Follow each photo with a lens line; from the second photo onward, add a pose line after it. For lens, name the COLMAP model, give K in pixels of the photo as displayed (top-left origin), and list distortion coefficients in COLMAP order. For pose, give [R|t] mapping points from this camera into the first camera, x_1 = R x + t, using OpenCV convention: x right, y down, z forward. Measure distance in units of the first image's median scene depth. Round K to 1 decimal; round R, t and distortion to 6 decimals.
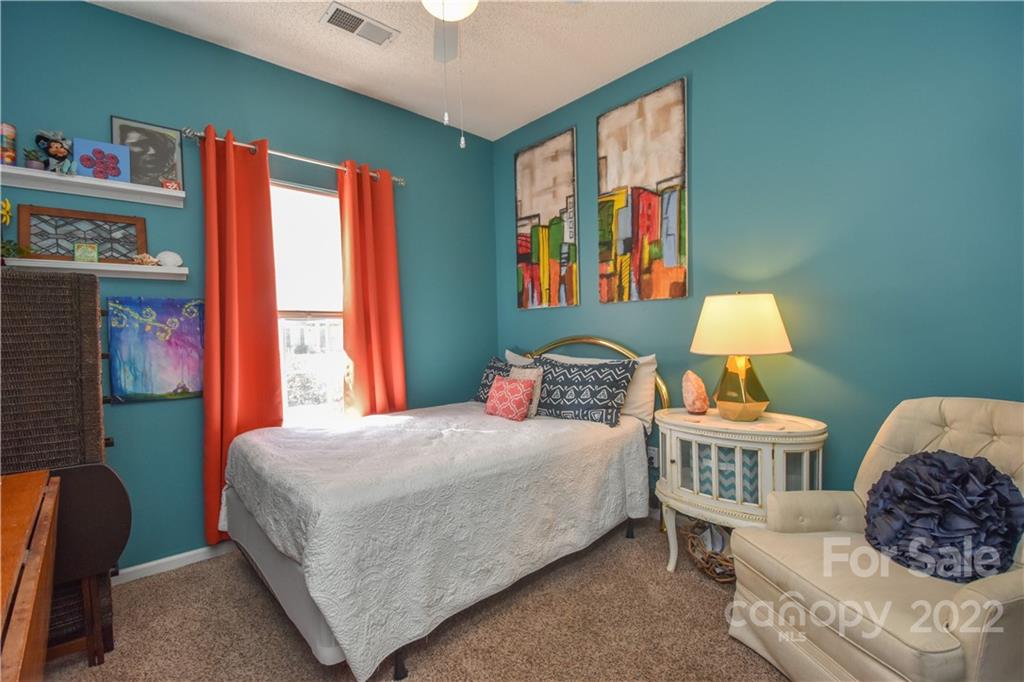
lens RADIAL K [[448.5, 0, 513.6], [0, 448.5, 342.7], [0, 0, 1]] dist [0.013018, -0.019959]
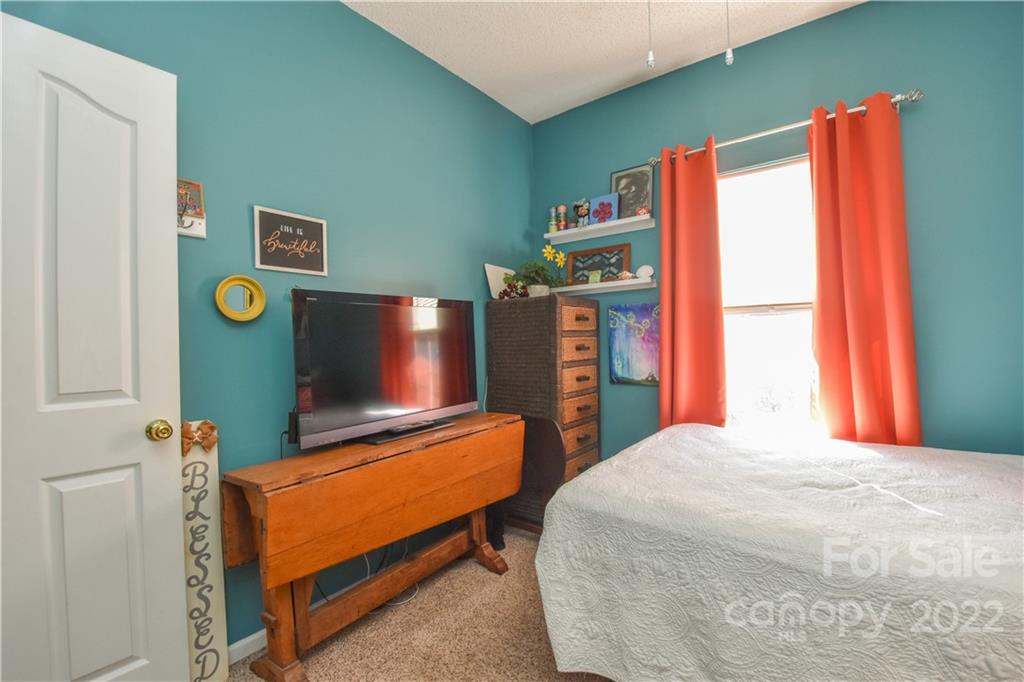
lens RADIAL K [[448.5, 0, 513.6], [0, 448.5, 342.7], [0, 0, 1]] dist [0.013018, -0.019959]
pose [[0.182648, 0.021227, -0.982949, 0.399051], [-0.001403, 0.999772, 0.021329, -0.016905], [0.983177, -0.002516, 0.182636, 0.431230]]
